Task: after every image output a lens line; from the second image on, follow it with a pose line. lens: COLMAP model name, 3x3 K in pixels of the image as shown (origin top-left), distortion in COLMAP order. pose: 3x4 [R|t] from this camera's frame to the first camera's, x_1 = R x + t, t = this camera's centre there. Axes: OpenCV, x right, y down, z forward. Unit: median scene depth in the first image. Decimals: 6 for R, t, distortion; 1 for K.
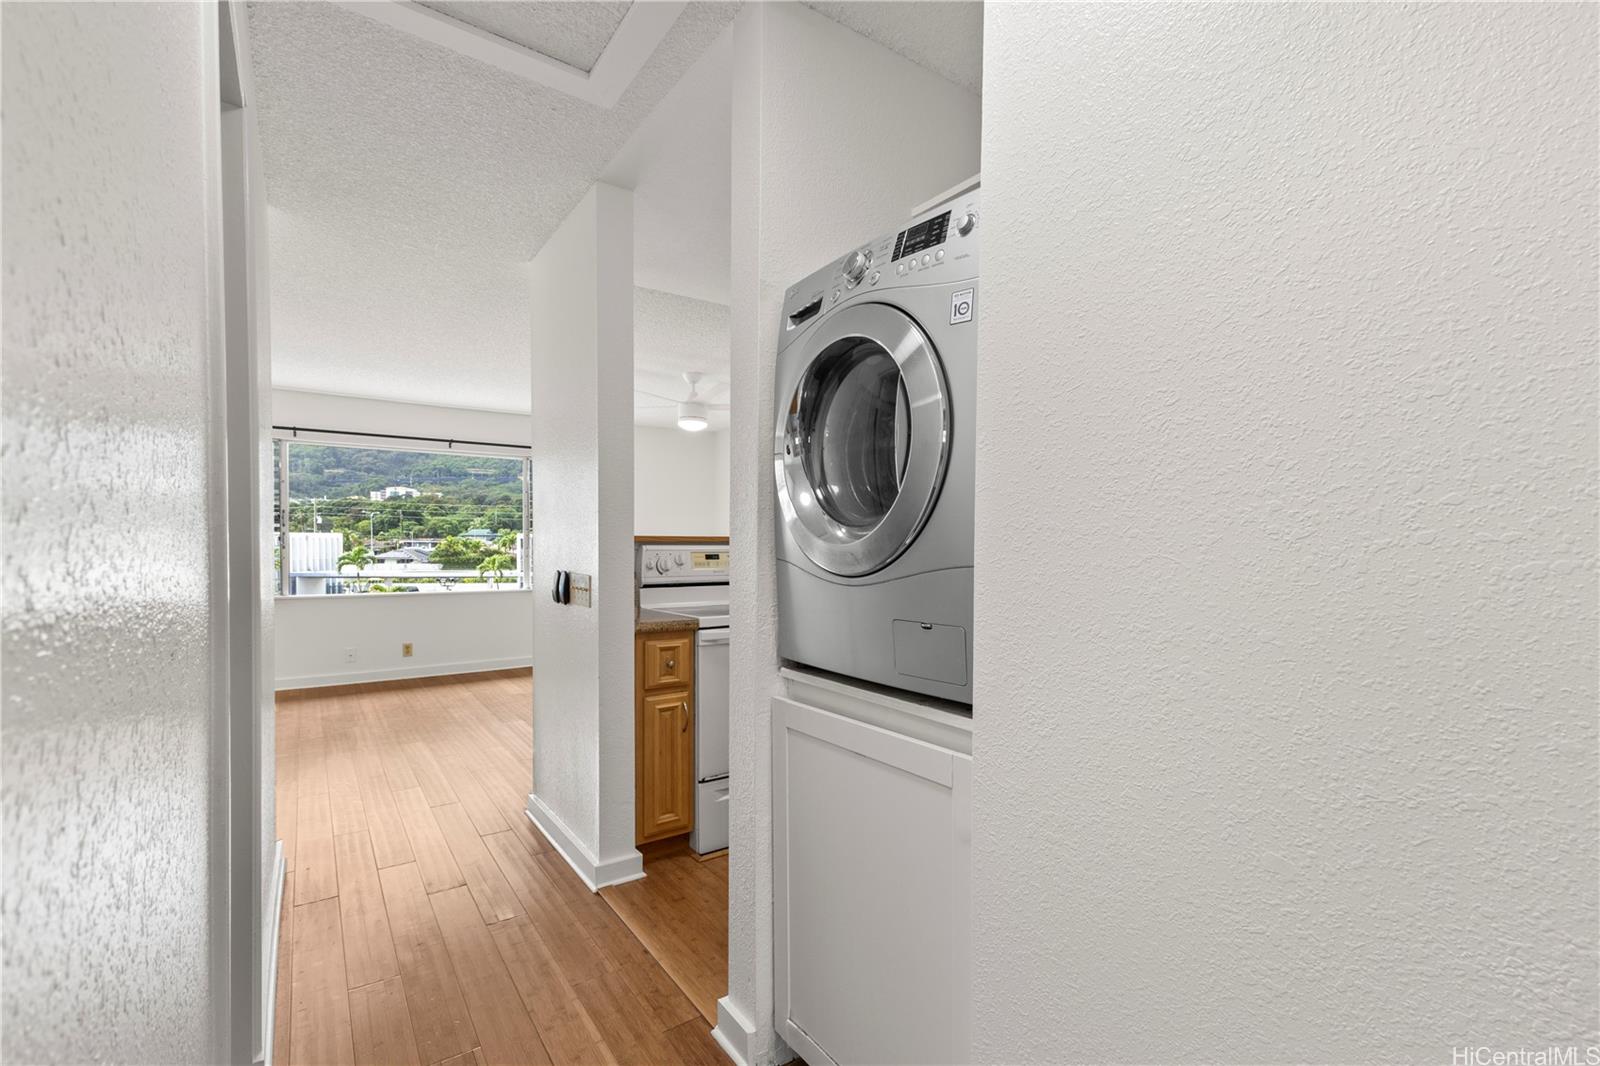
lens RADIAL K [[710.2, 0, 800.4], [0, 710.2, 556.4], [0, 0, 1]] dist [0.014318, 0.000056]
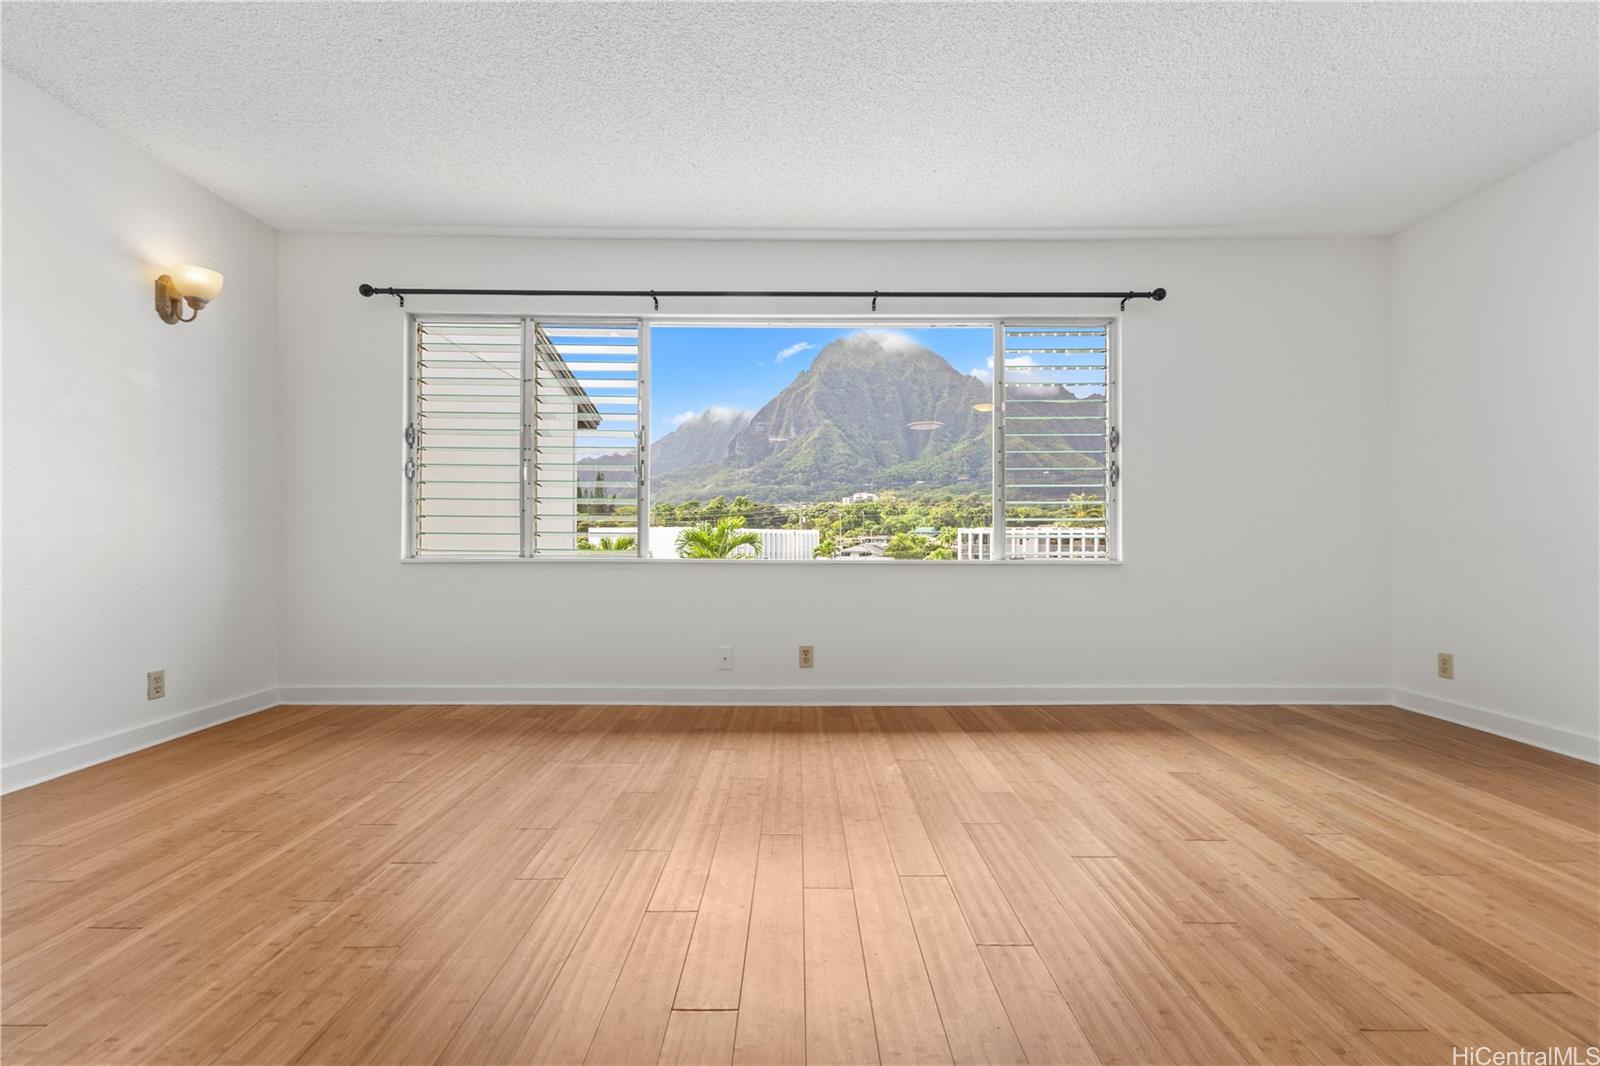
lens RADIAL K [[692.6, 0, 797.2], [0, 692.6, 537.1], [0, 0, 1]] dist [0.011797, 0.000252]
pose [[0.821872, -0.002910, -0.569665, -0.061830], [-0.010118, 0.999755, -0.019705, 0.011696], [0.569583, 0.021959, 0.821641, 0.140827]]
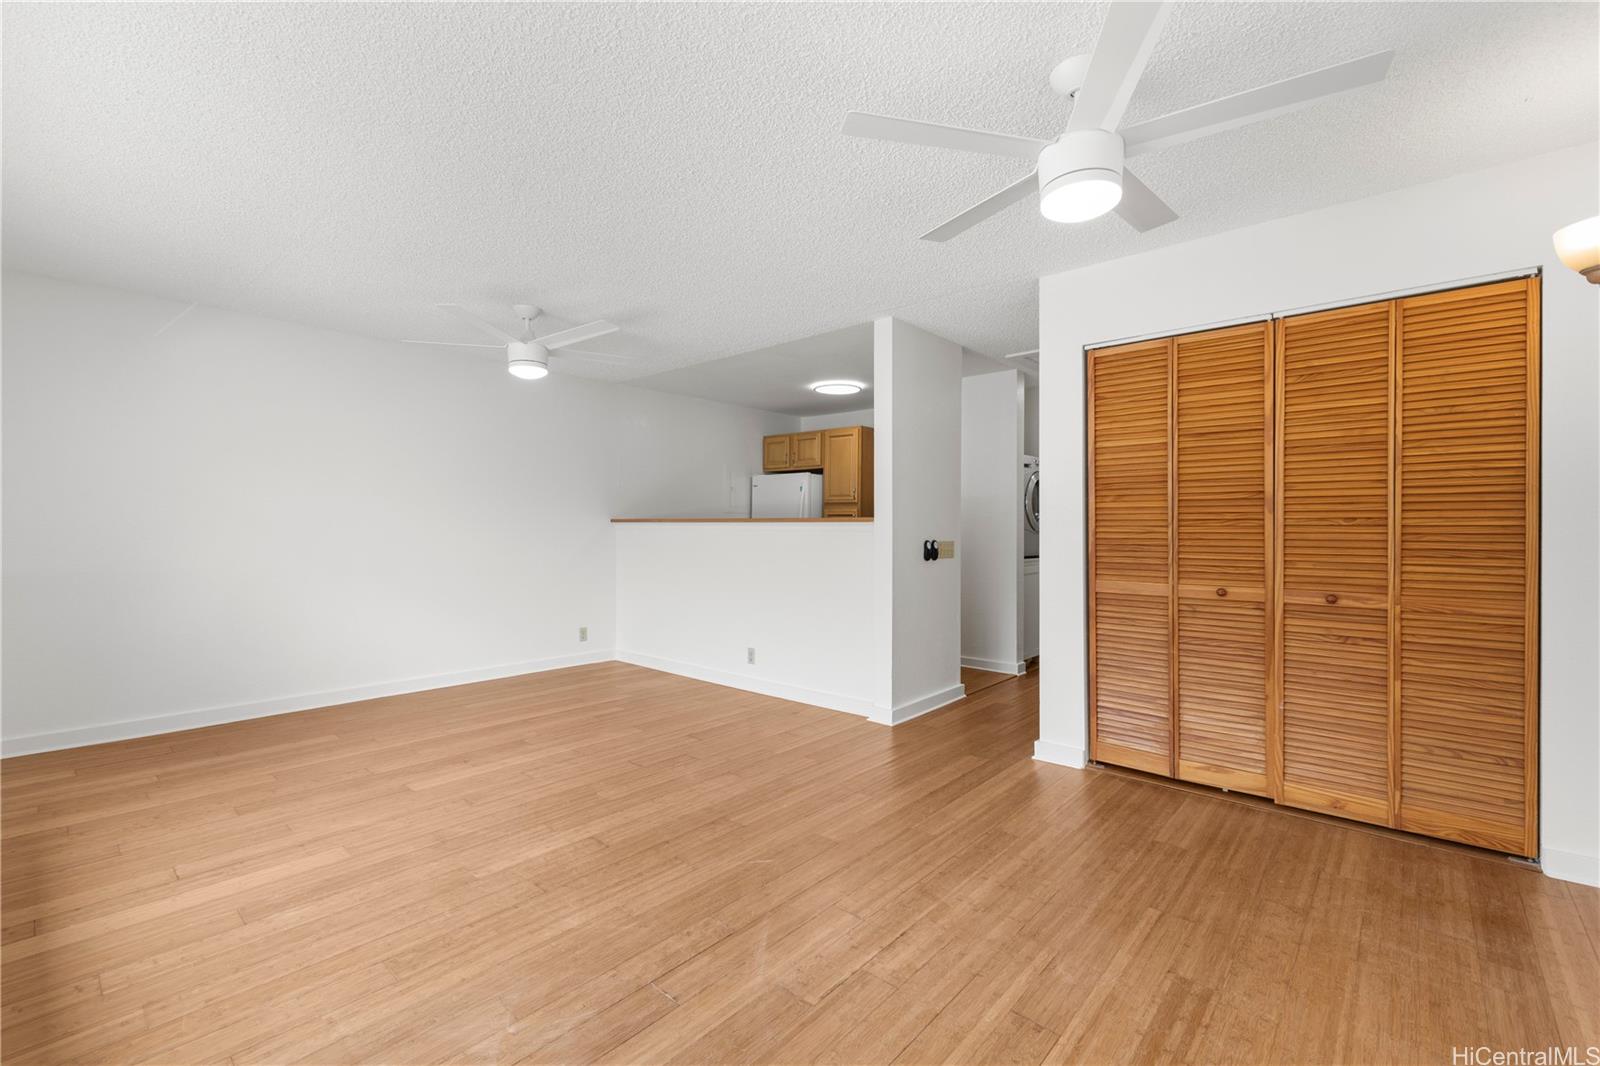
lens RADIAL K [[689.3, 0, 800.0], [0, 689.3, 530.6], [0, 0, 1]] dist [0.008482, -0.000357]
pose [[-0.227717, -0.008302, 0.973692, -0.215512], [0.014989, 0.999815, 0.012030, -0.003046], [-0.973612, 0.017334, -0.227550, 0.197521]]
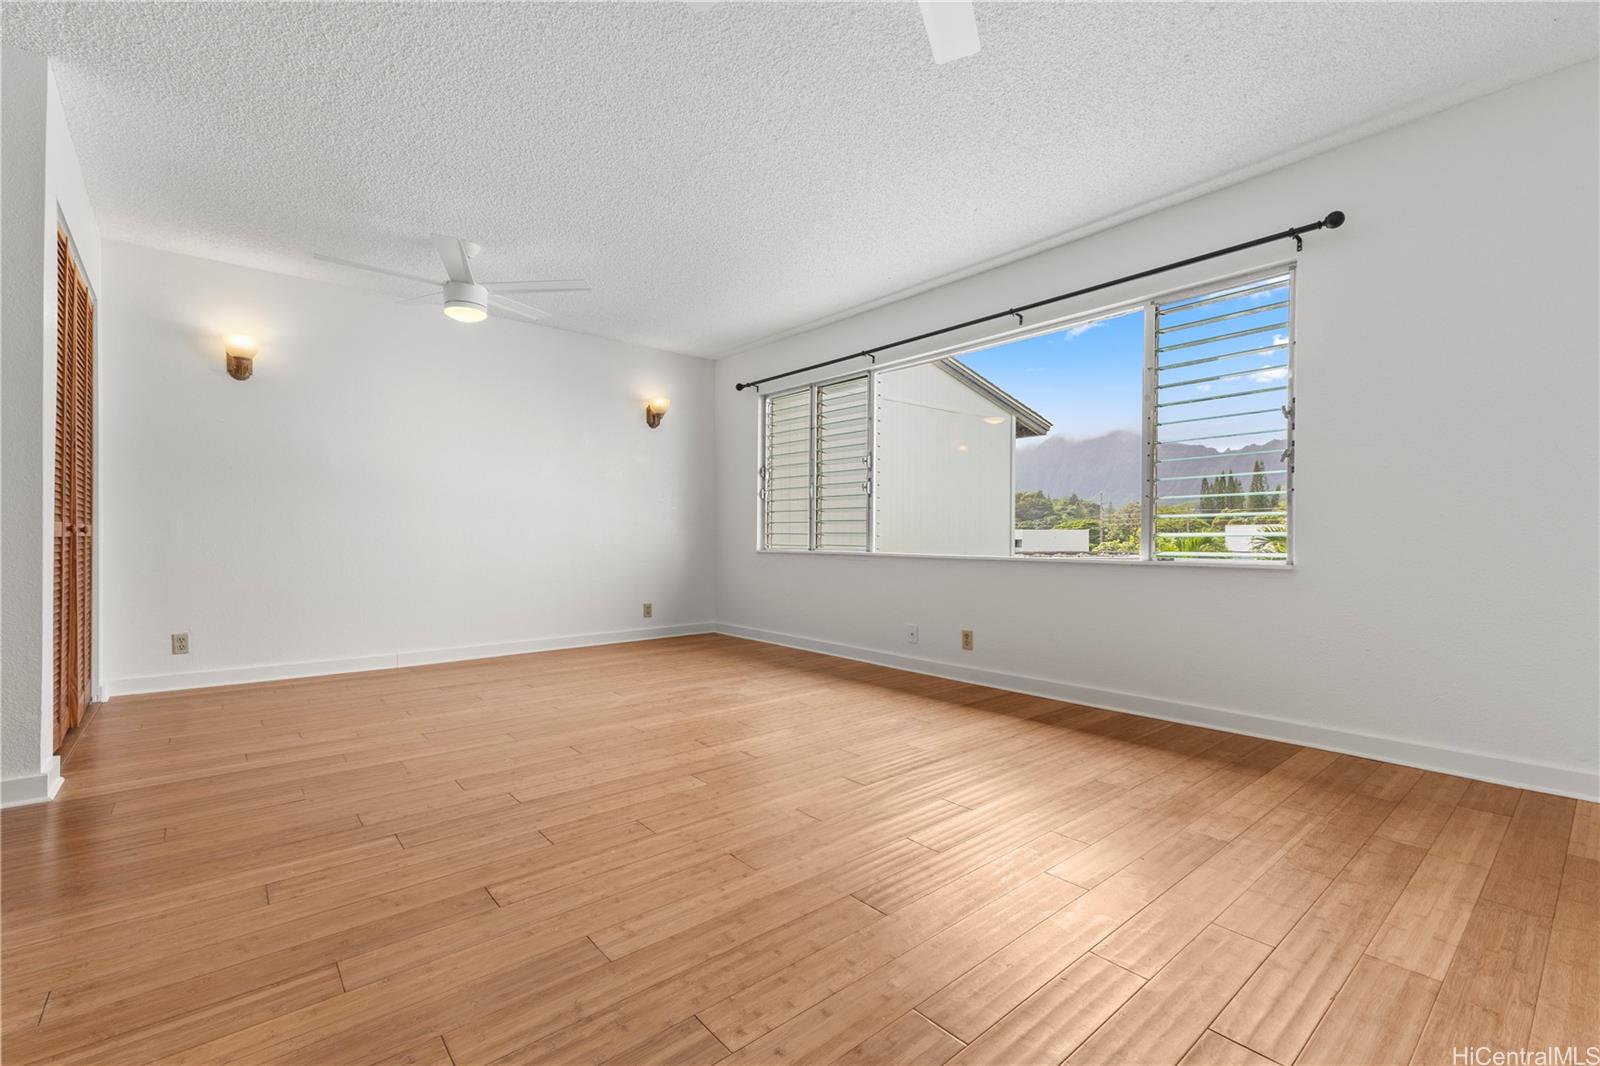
lens RADIAL K [[698.9, 0, 802.5], [0, 698.9, 538.4], [0, 0, 1]] dist [0.019236, 0.000058]
pose [[0.093247, 0.000991, -0.995643, 0.026265], [-0.019157, 0.999816, -0.000799, 0.010224], [0.995459, 0.019148, 0.093249, 0.209868]]
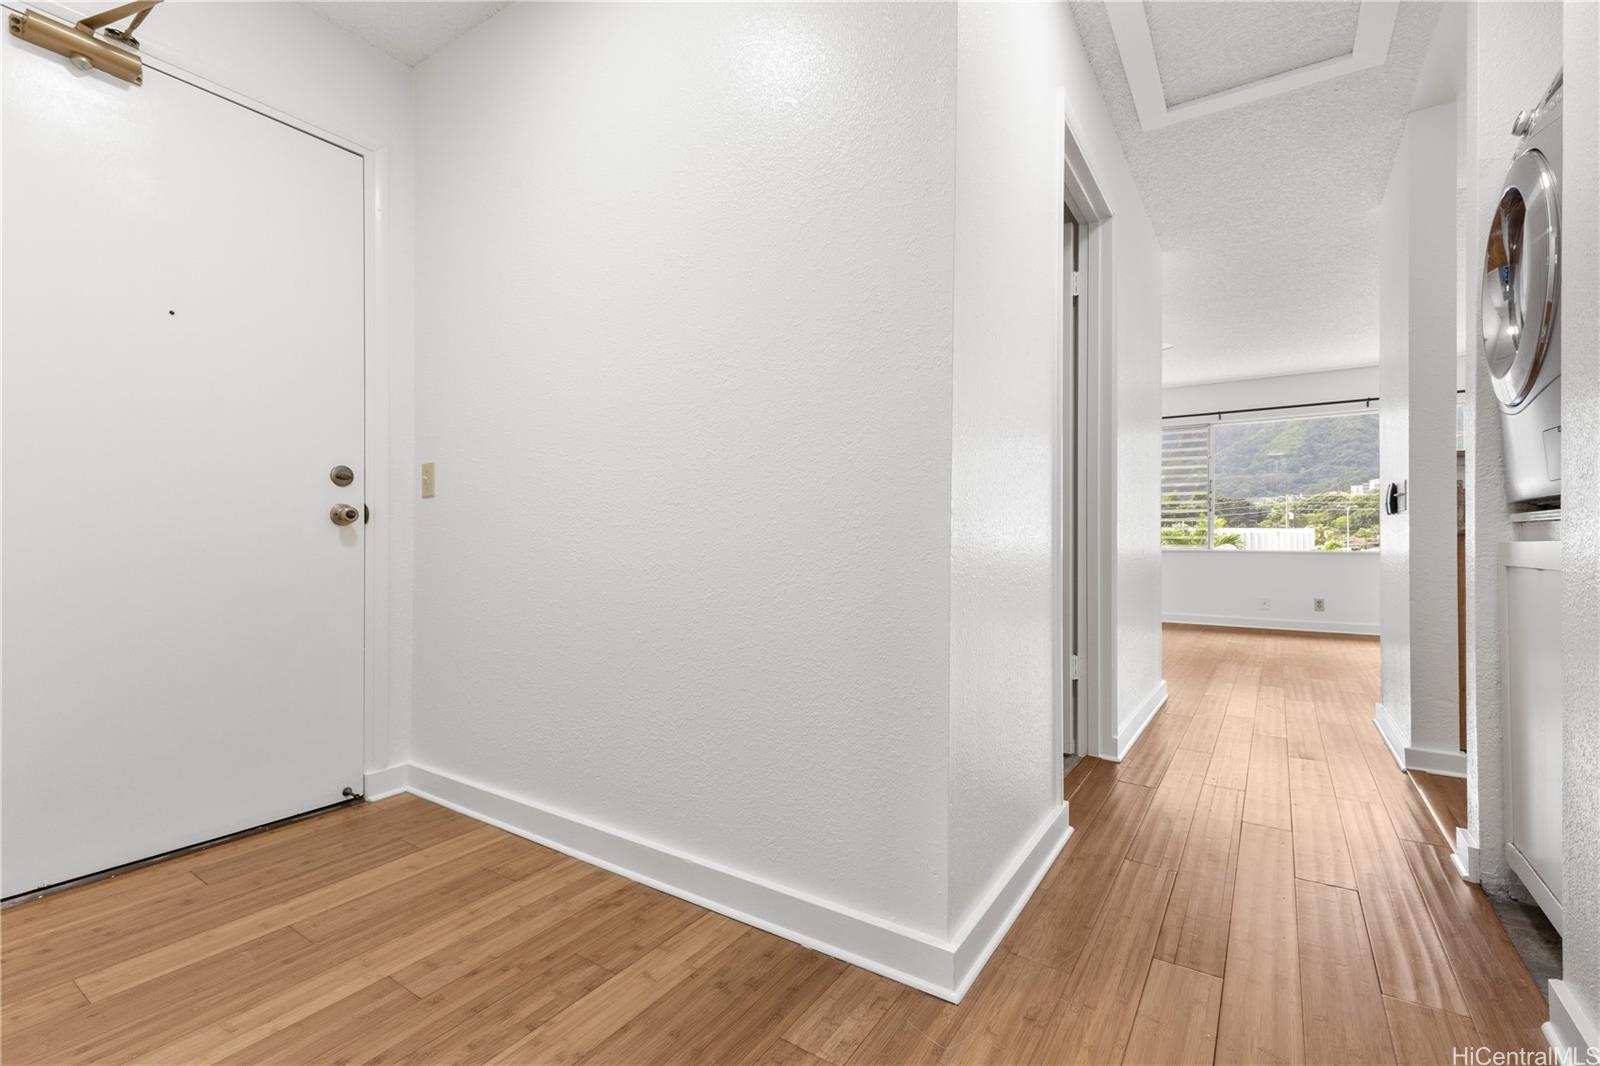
lens RADIAL K [[700.1, 0, 799.6], [0, 700.1, 529.7], [0, 0, 1]] dist [0.013011, 0.000167]
pose [[0.358218, -0.013576, -0.933539, 0.039735], [-0.018477, 0.999595, -0.021627, 0.015319], [0.933455, 0.024996, 0.357822, -0.024476]]
